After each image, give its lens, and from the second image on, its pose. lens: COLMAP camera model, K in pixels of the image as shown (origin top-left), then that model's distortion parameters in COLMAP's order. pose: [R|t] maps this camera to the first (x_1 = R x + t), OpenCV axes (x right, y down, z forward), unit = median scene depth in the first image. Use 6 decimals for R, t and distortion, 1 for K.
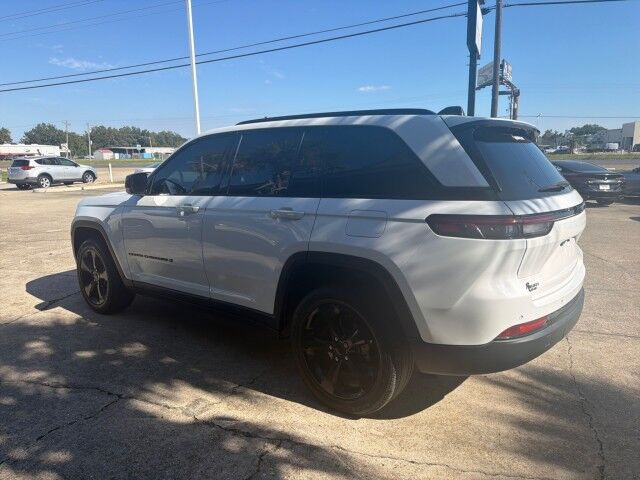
lens RADIAL K [[450.7, 0, 320.4], [0, 450.7, 239.3], [0, 0, 1]] dist [0.034829, -0.045628]
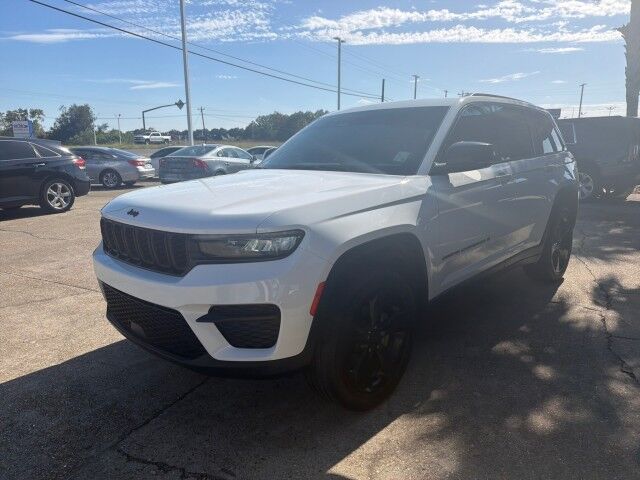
lens RADIAL K [[450.7, 0, 319.3], [0, 450.7, 243.5], [0, 0, 1]] dist [0.034829, -0.045628]
pose [[0.087310, -0.200436, 0.975809, -1.554634], [0.186408, 0.965534, 0.181647, -0.215009], [-0.978585, 0.166039, 0.121663, 1.525429]]
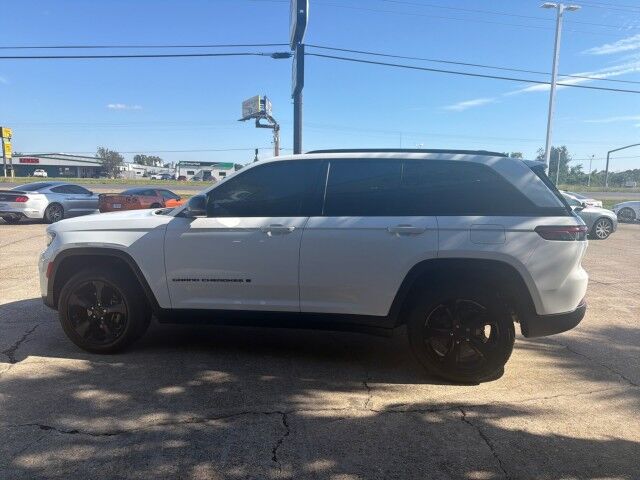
lens RADIAL K [[450.7, 0, 317.6], [0, 450.7, 243.0], [0, 0, 1]] dist [0.034829, -0.045628]
pose [[0.873409, -0.035822, 0.485668, -0.848787], [0.058017, 0.997842, -0.030738, 0.002656], [-0.483519, 0.055023, 0.873603, 0.052235]]
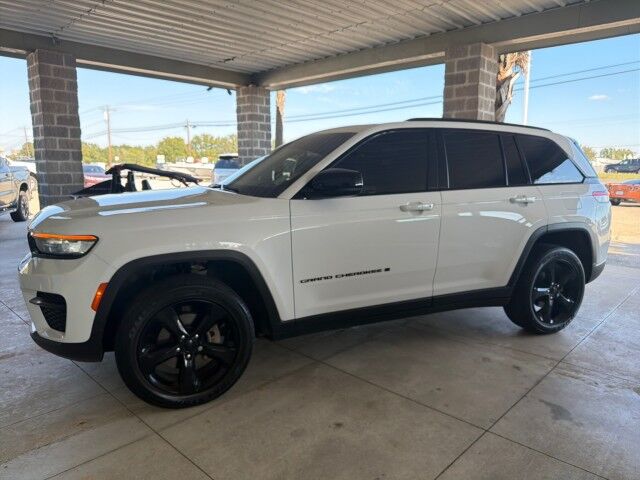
lens RADIAL K [[450.7, 0, 316.8], [0, 450.7, 241.2], [0, 0, 1]] dist [0.034829, -0.045628]
pose [[0.459718, -0.125269, 0.879185, -1.416183], [0.141341, 0.987703, 0.066825, -0.103161], [-0.876745, 0.093545, 0.471771, 0.886313]]
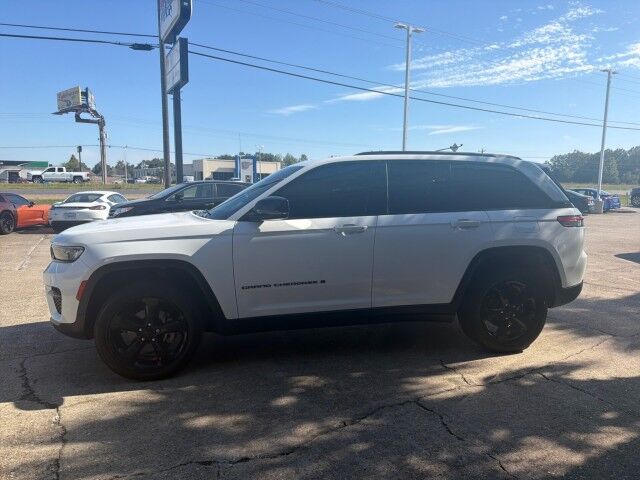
lens RADIAL K [[450.7, 0, 318.9], [0, 450.7, 242.2], [0, 0, 1]] dist [0.034829, -0.045628]
pose [[0.642286, -0.077422, 0.762545, -1.365455], [0.121267, 0.992619, -0.001361, -0.050964], [-0.756811, 0.093346, 0.646934, 0.437388]]
